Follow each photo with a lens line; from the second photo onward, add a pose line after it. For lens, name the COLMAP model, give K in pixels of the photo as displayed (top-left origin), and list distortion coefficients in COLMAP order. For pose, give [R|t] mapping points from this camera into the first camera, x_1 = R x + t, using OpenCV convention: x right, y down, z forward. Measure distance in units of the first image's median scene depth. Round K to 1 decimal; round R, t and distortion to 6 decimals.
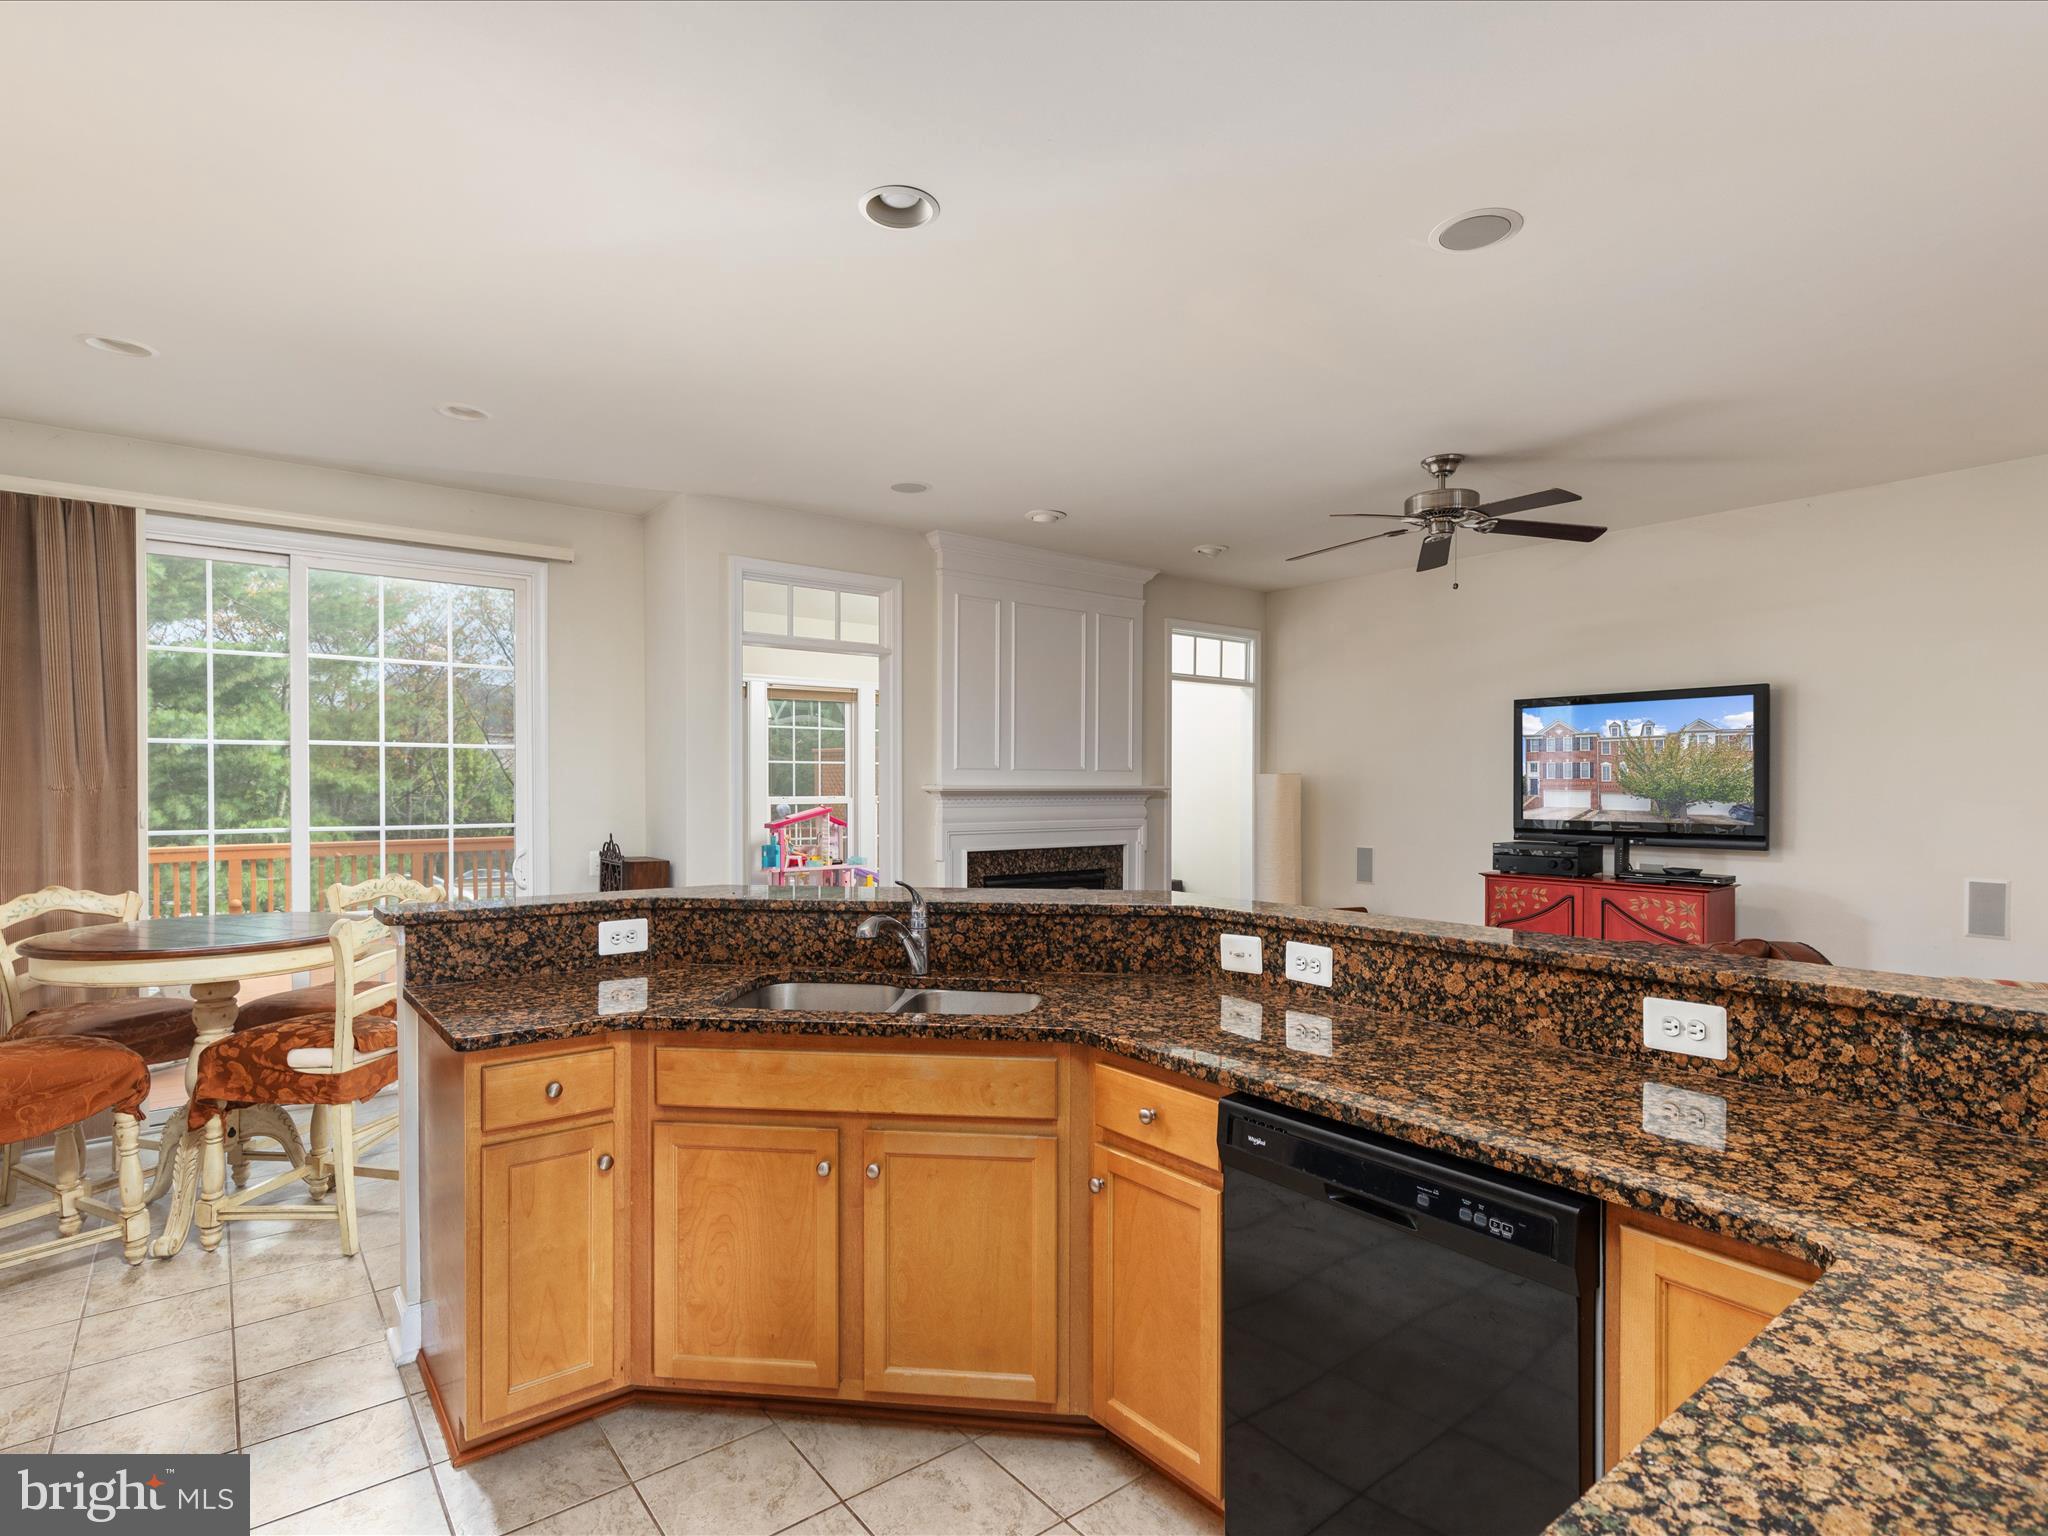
lens RADIAL K [[1047.6, 0, 1037.3], [0, 1047.6, 793.1], [0, 0, 1]] dist [0.001854, 0.000661]
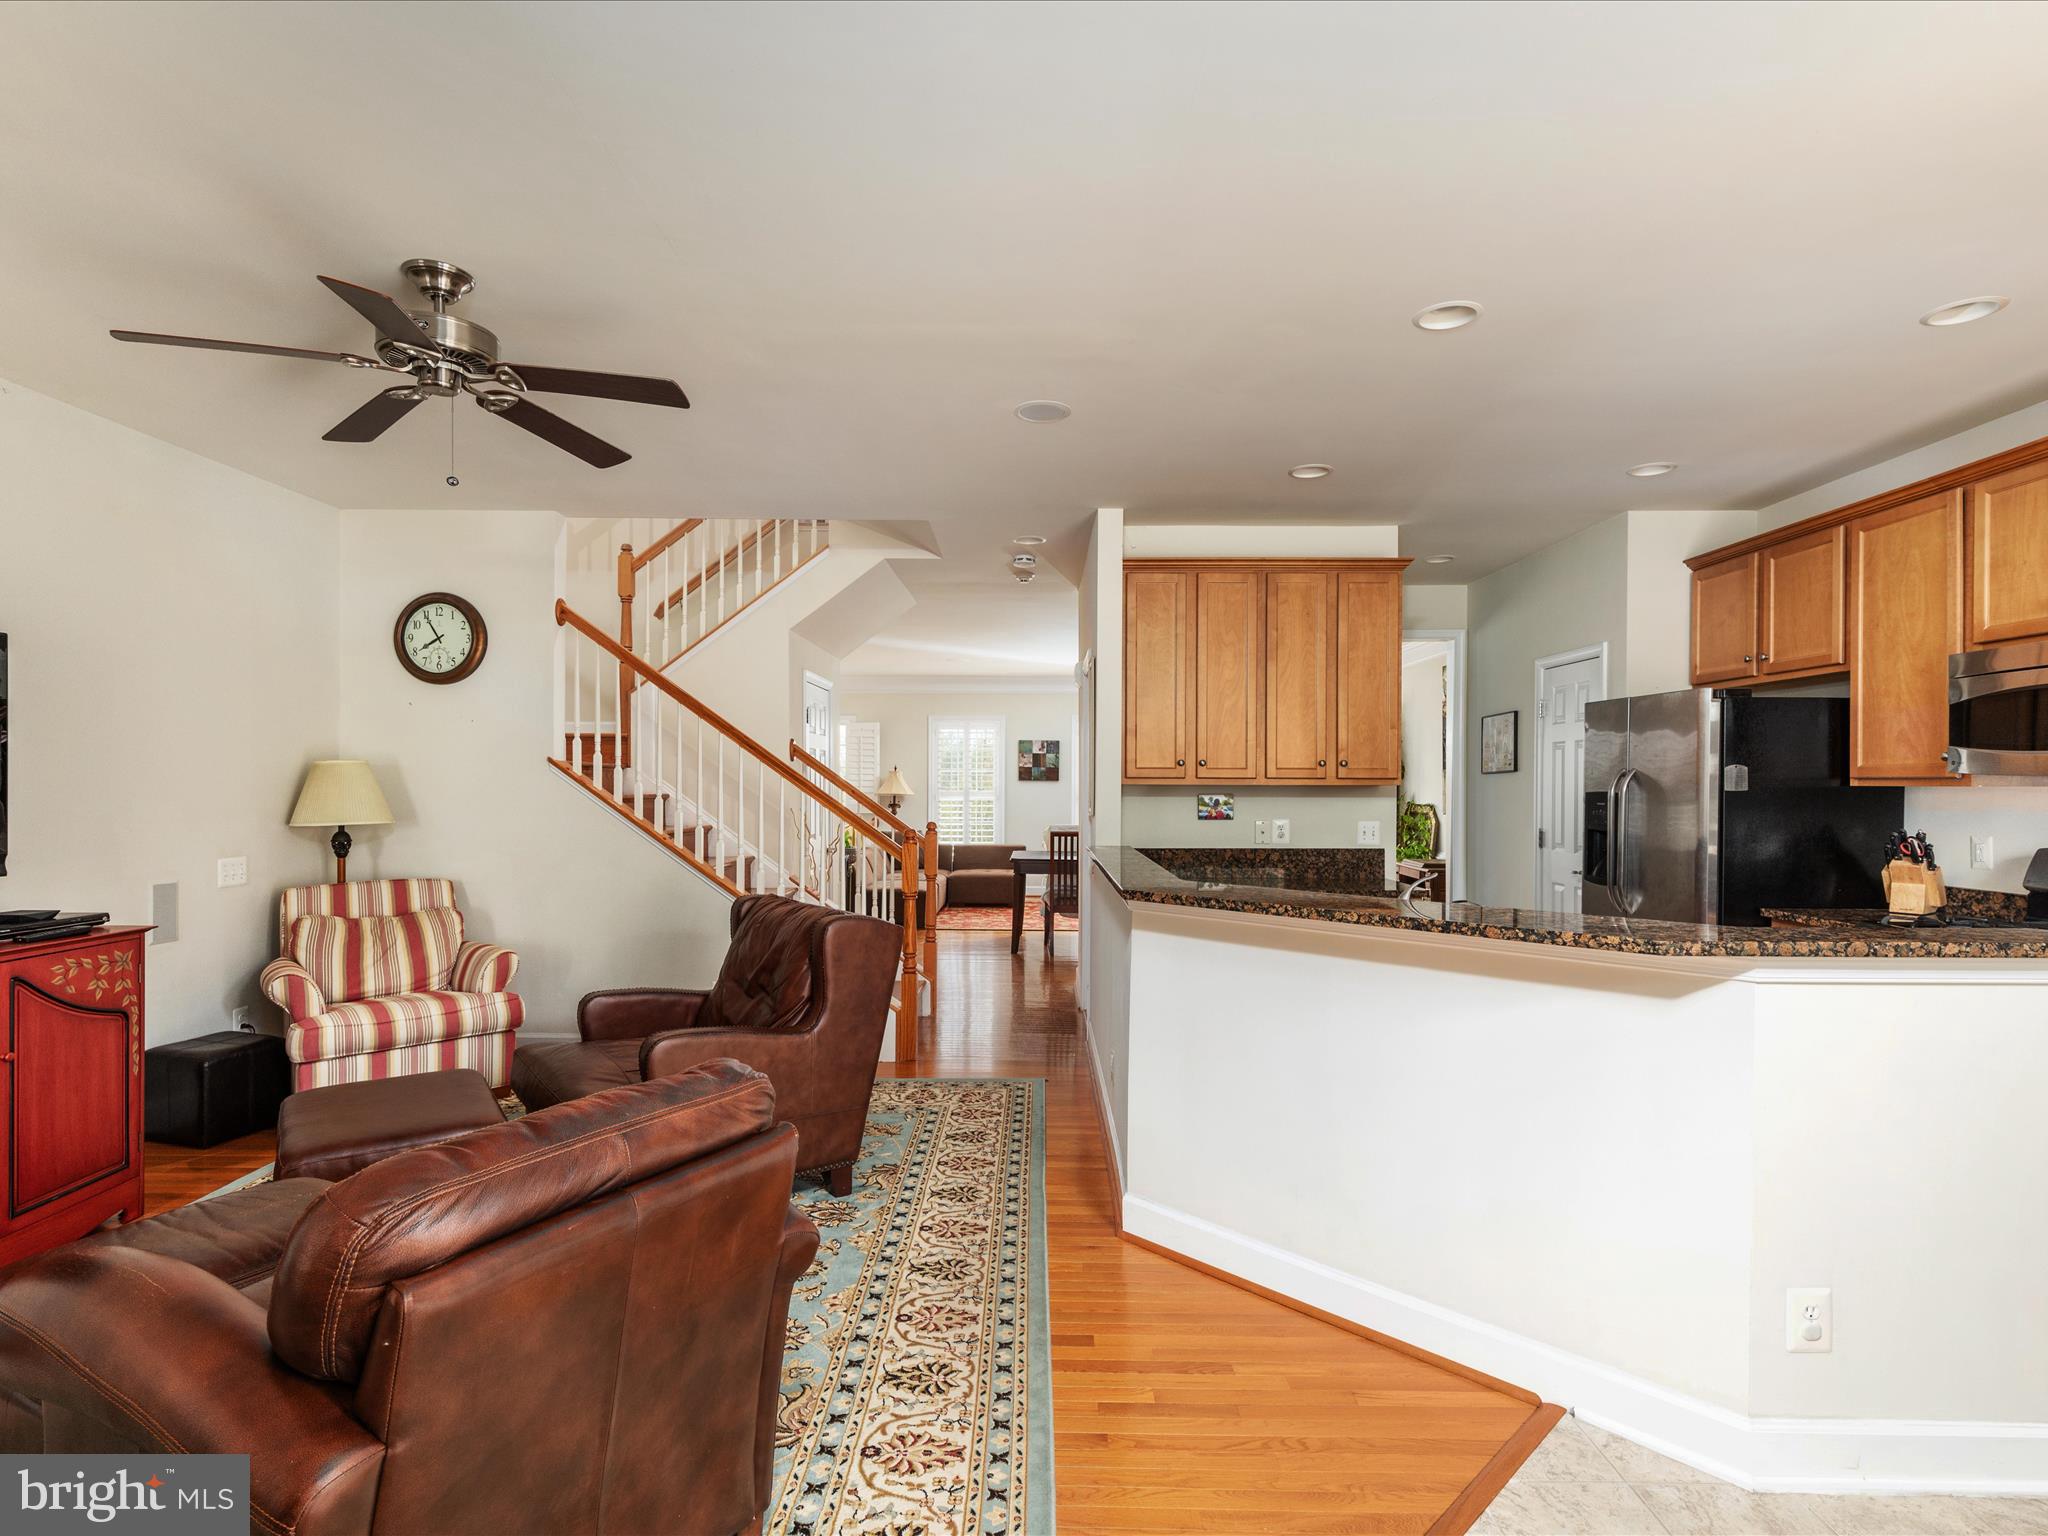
lens RADIAL K [[1031.6, 0, 1023.2], [0, 1031.6, 791.4], [0, 0, 1]] dist [0.004392, 0.000189]
pose [[-0.767153, -0.007655, 0.641419, -0.497324], [0.004084, 0.999850, 0.016817, -0.019763], [-0.641452, 0.015521, -0.767006, 2.071015]]
